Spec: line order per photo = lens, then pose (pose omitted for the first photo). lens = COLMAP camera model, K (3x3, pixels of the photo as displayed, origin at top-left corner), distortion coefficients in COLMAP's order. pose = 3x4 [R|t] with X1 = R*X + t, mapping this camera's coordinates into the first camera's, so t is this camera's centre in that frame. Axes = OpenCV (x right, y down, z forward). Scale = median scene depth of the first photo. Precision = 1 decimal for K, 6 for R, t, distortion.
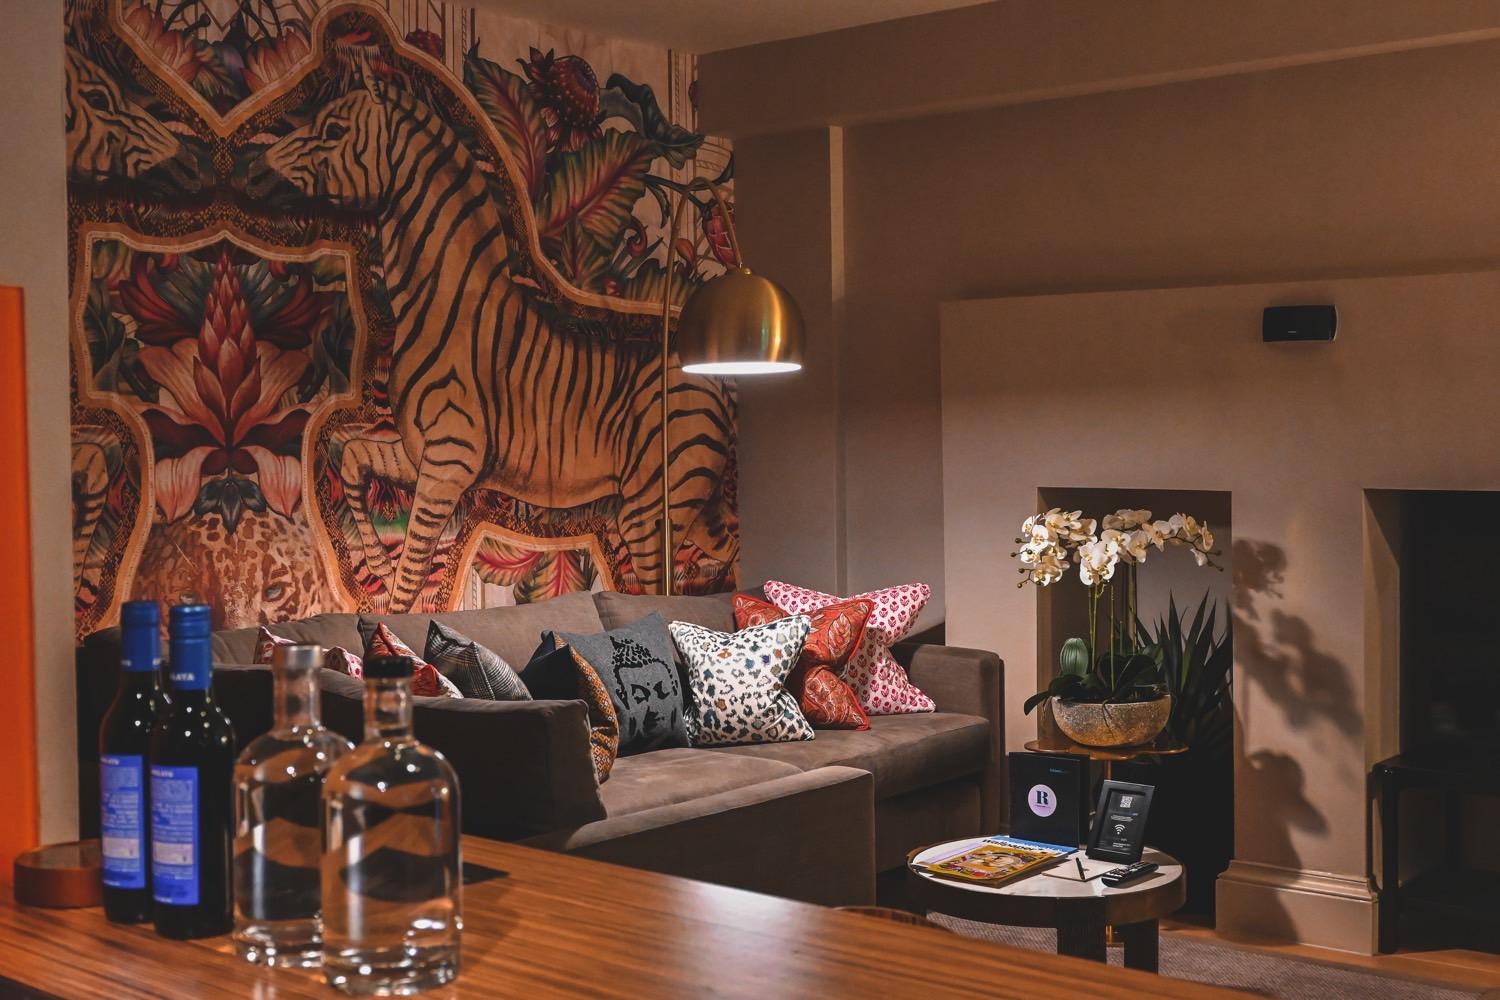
lens RADIAL K [[1898.9, 0, 750.1], [0, 1898.9, 500.6], [0, 0, 1]] dist [-0.003570, 0.000000]
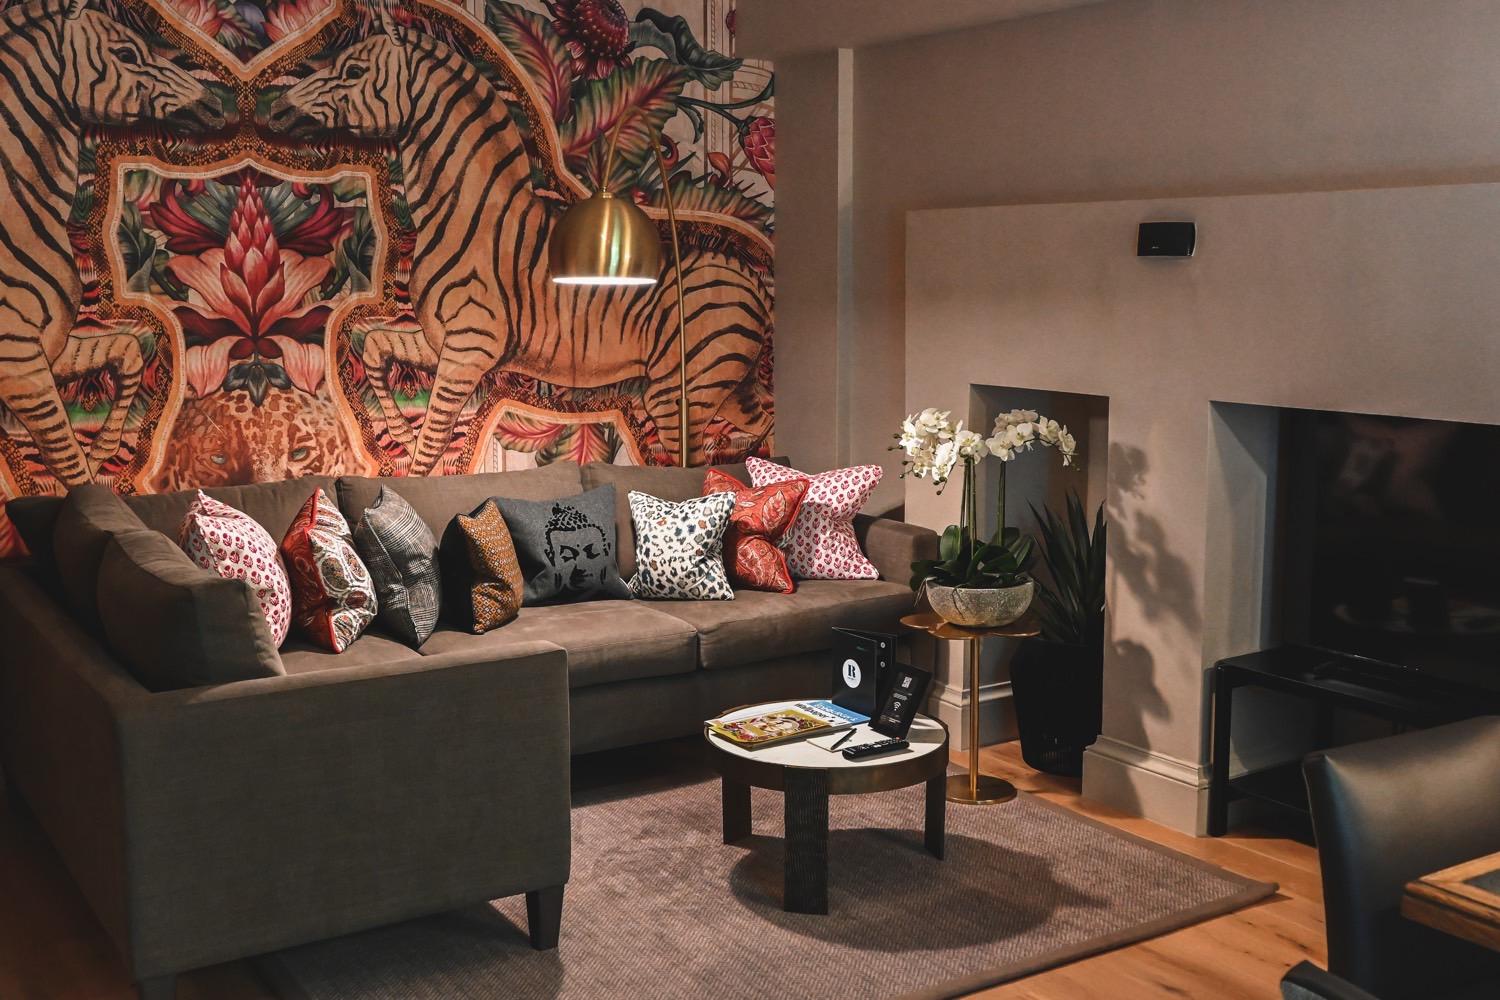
lens RADIAL K [[1595.7, 0, 749.8], [0, 1595.7, 497.9], [0, 0, 1]] dist [-0.003722, 0.000000]
pose [[0.960651, 0.049931, -0.273234, 0.305811], [-0.022992, 0.994629, 0.100921, -0.033907], [0.276806, -0.090667, 0.956639, 0.081316]]
